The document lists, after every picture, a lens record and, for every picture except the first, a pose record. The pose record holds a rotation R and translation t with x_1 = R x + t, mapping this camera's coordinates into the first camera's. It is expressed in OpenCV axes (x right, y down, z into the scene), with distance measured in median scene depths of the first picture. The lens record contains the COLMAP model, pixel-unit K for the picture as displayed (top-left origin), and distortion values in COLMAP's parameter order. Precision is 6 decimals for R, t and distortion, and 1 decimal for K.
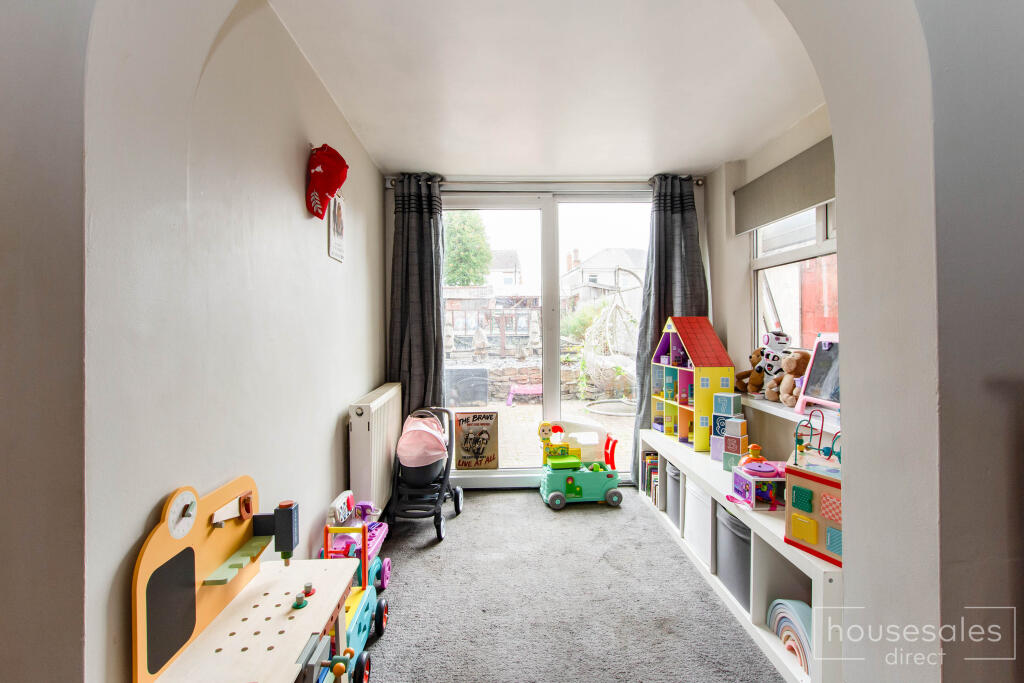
lens RADIAL K [[469.8, 0, 514.7], [0, 469.8, 327.0], [0, 0, 1]] dist [-0.001747, -0.000051]
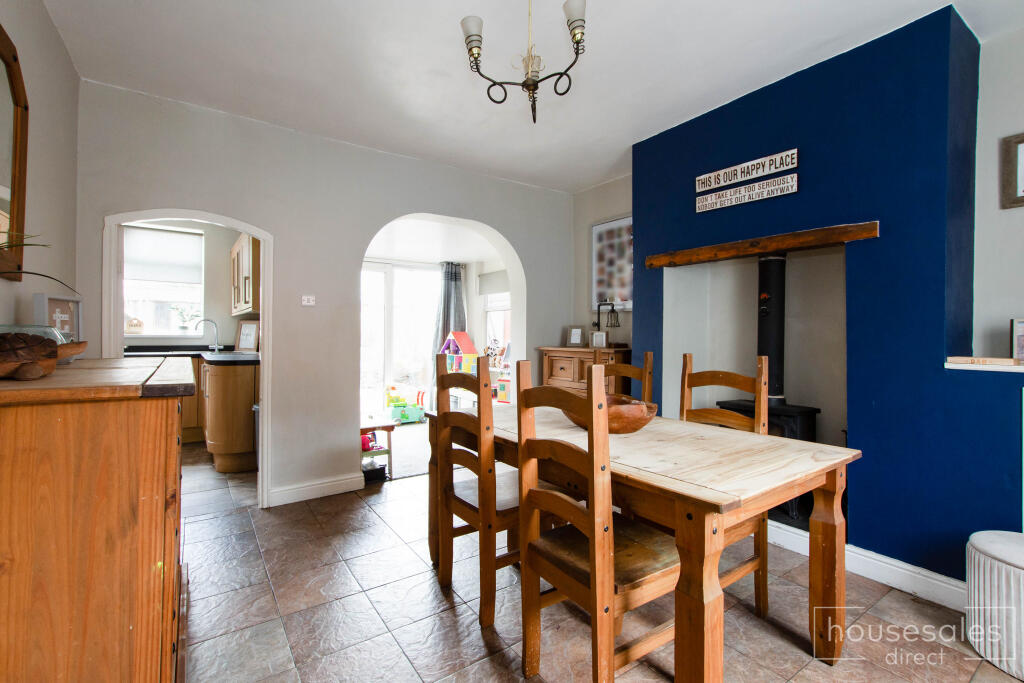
lens RADIAL K [[469.8, 0, 513.3], [0, 469.8, 334.9], [0, 0, 1]] dist [-0.001747, -0.000051]
pose [[0.842230, 0.014874, 0.538913, -0.593040], [-0.021274, 0.999758, 0.005655, -0.024867], [-0.538699, -0.016228, 0.842342, -0.973191]]
